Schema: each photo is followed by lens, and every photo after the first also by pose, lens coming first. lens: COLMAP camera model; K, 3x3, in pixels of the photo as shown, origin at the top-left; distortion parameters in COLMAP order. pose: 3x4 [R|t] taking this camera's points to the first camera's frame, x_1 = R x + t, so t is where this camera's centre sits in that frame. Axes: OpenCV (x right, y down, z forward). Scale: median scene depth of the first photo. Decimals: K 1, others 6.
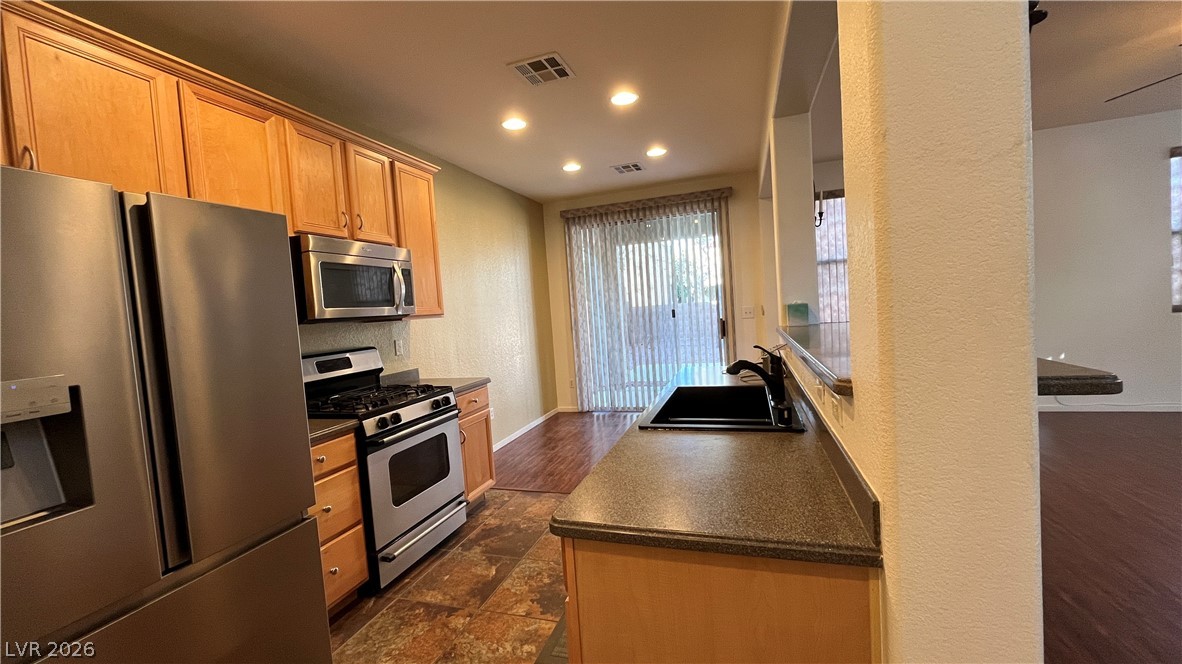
lens RADIAL K [[475.0, 0, 589.4], [0, 475.0, 330.1], [0, 0, 1]] dist [-0.001034, -0.000087]
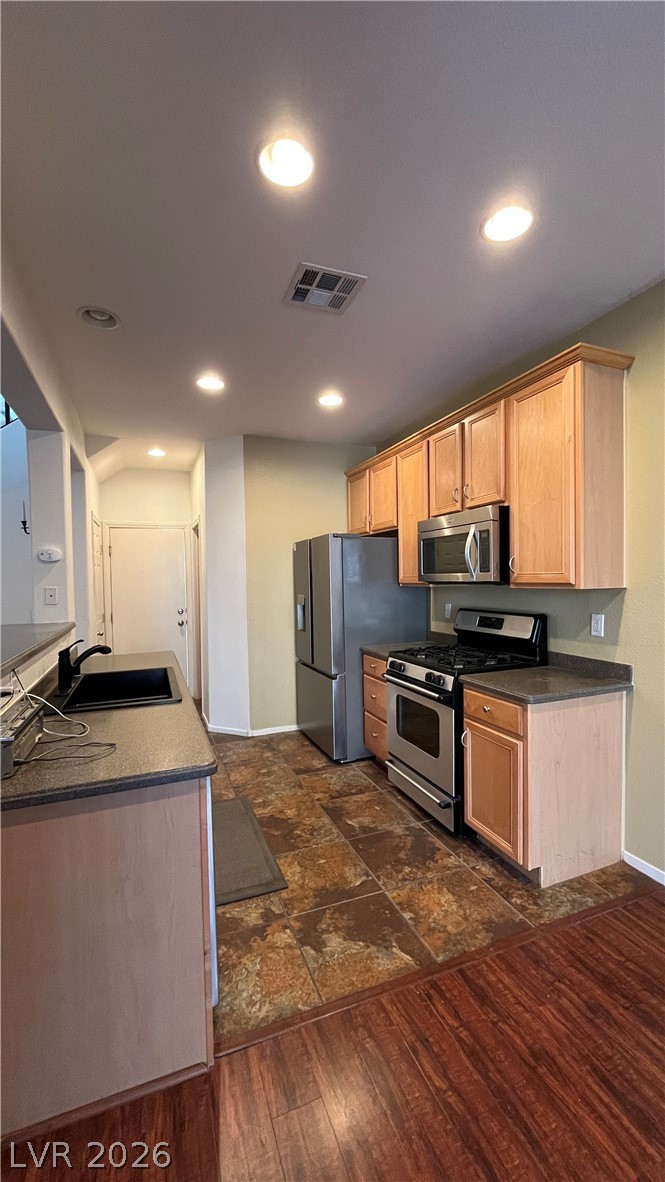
lens RADIAL K [[475.0, 0, 335.0], [0, 475.0, 588.4], [0, 0, 1]] dist [-0.001034, -0.000087]
pose [[-0.765567, 0.095355, -0.636250, 0.437655], [0.039088, 0.994022, 0.101943, -0.134026], [0.642168, 0.053174, -0.764718, 1.649665]]
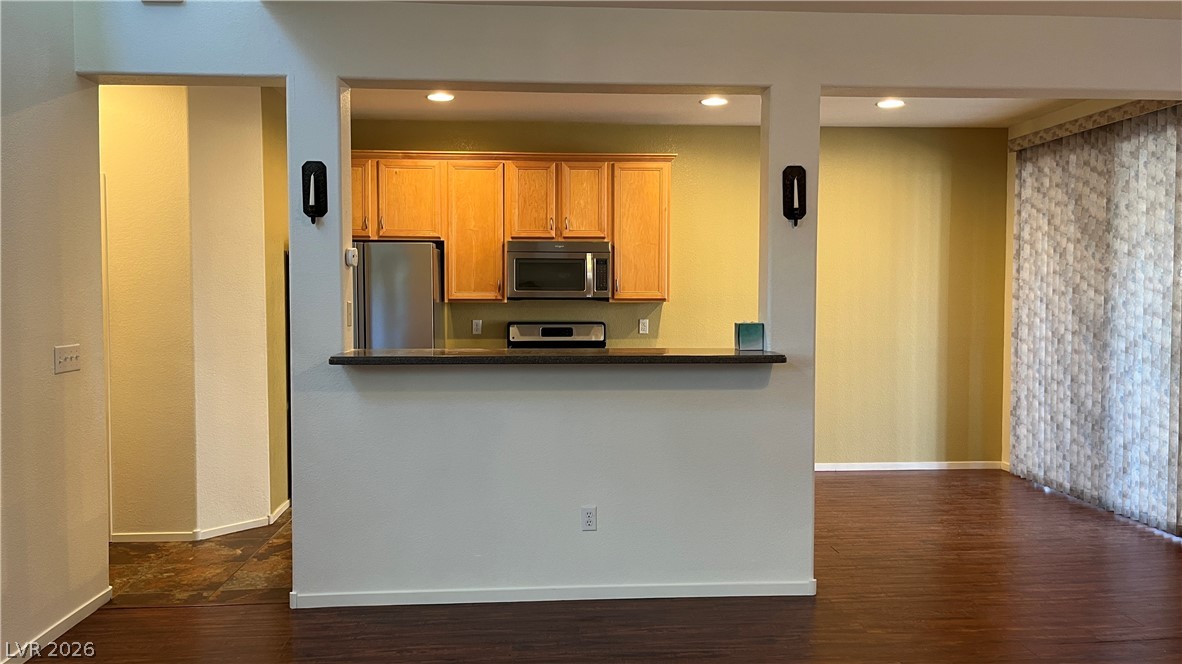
lens RADIAL K [[879.2, 0, 594.8], [0, 879.2, 341.1], [0, 0, 1]] dist [0.075057, 0.000029]
pose [[0.381583, 0.126170, -0.915683, 1.779517], [-0.072291, 0.991680, 0.106516, -0.172900], [0.921503, 0.025551, 0.387529, 0.161651]]
